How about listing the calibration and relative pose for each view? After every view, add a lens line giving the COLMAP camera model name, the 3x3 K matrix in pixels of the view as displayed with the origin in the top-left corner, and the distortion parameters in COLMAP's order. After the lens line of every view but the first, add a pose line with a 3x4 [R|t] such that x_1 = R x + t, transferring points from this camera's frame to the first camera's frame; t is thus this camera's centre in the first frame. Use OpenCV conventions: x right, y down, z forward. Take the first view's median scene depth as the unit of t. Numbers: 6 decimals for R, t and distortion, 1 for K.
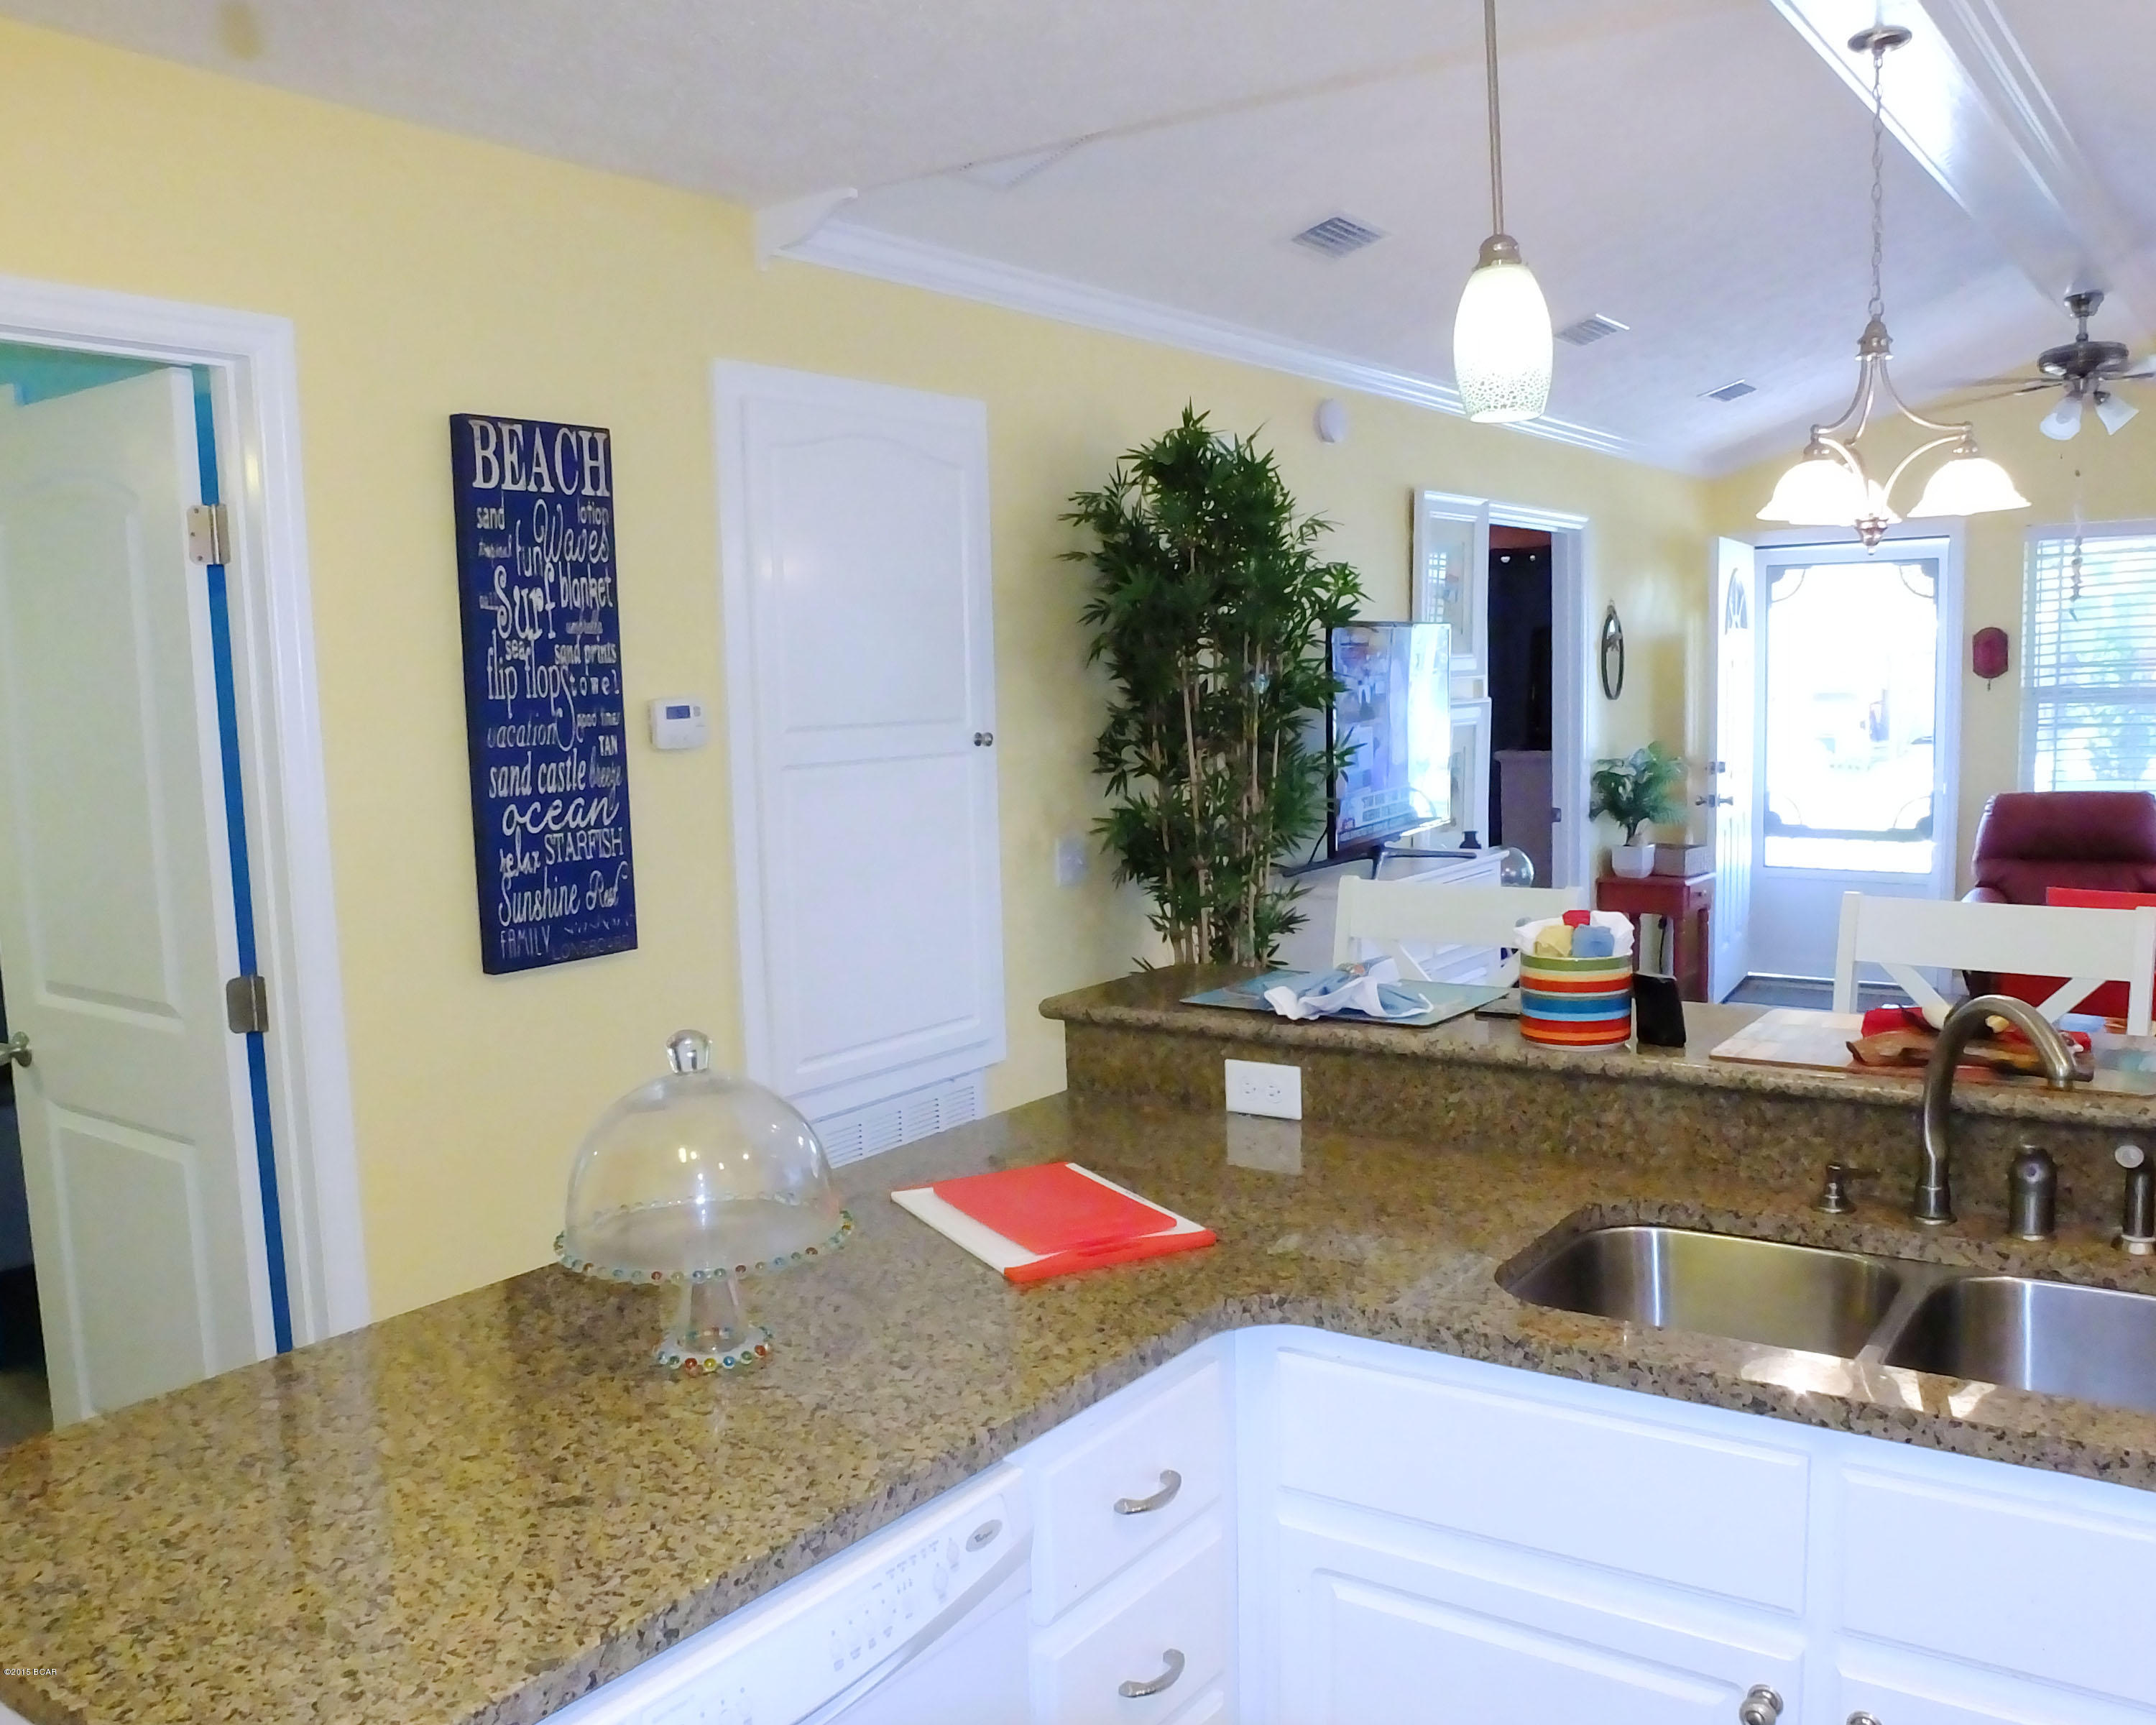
lens RADIAL K [[1788.5, 0, 1094.4], [0, 1788.5, 892.5], [0, 0, 1]] dist [-0.077164, 0.048793]
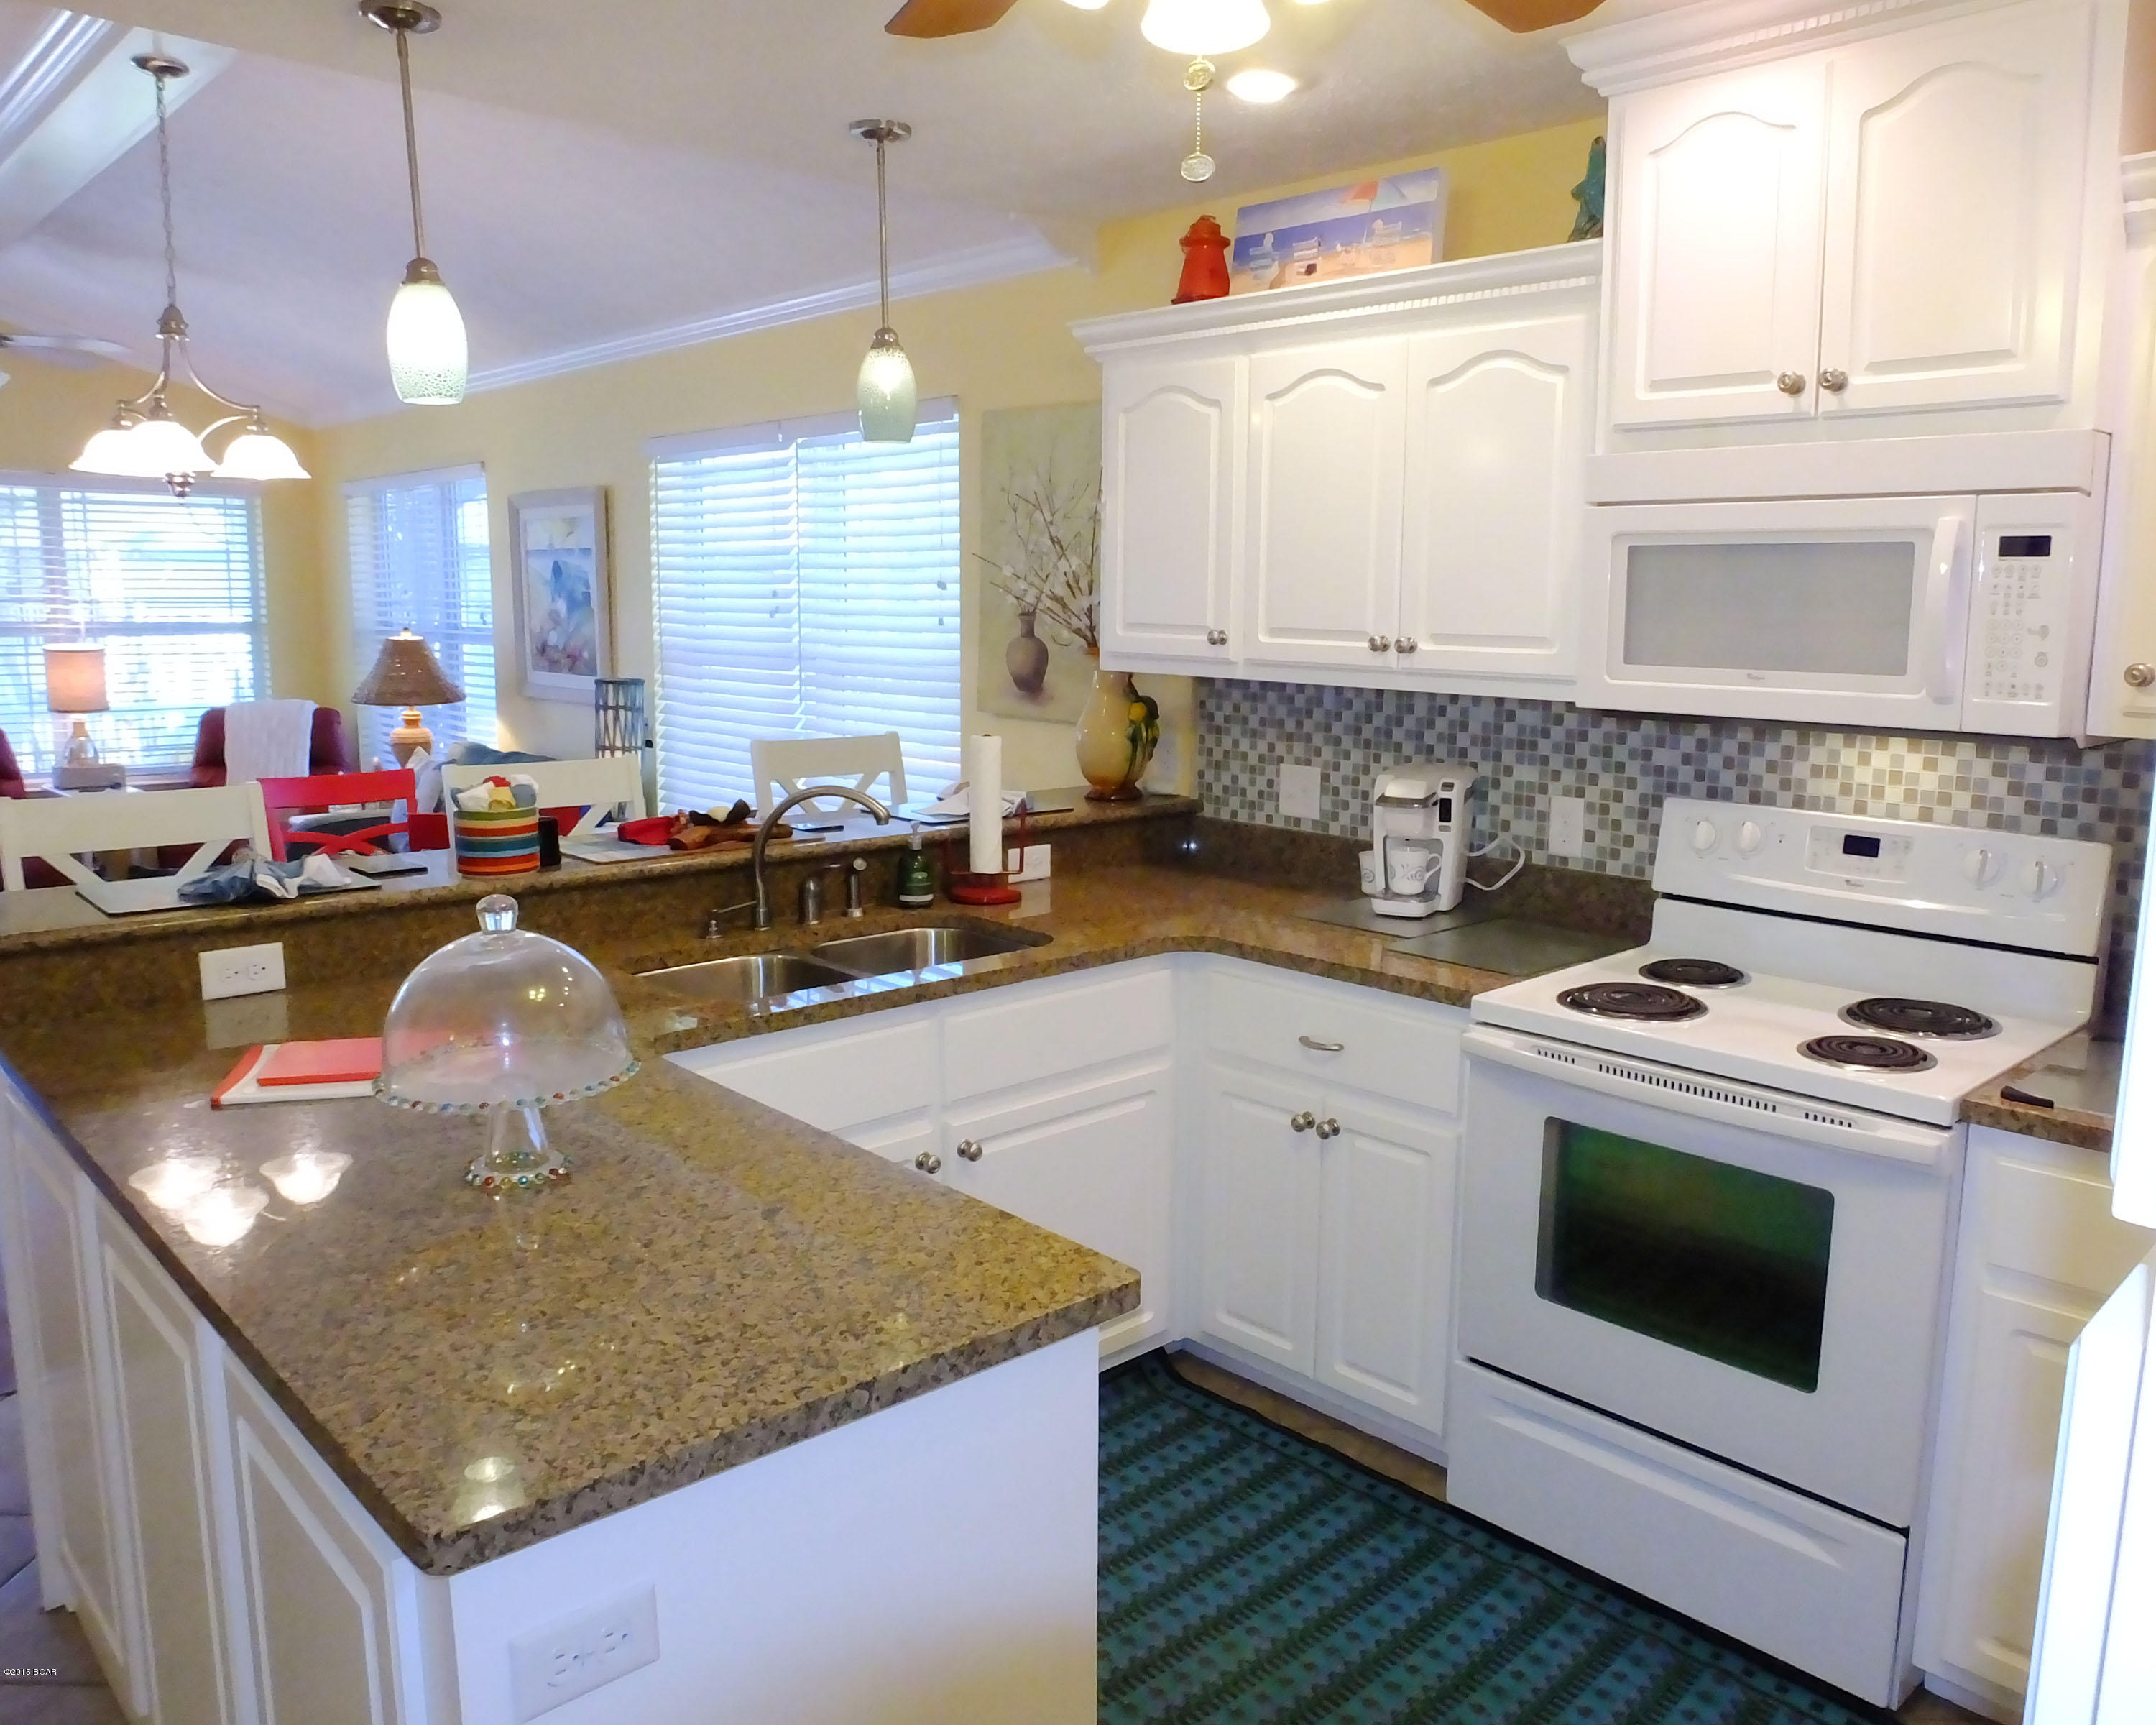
lens RADIAL K [[1619.0, 0, 1147.3], [0, 1619.0, 862.9], [0, 0, 1]] dist [-0.076039, 0.043309]
pose [[0.179834, -0.127517, 0.975397, -0.512792], [0.098284, 0.988930, 0.111165, -0.006947], [-0.978775, 0.075875, 0.190376, 0.176715]]
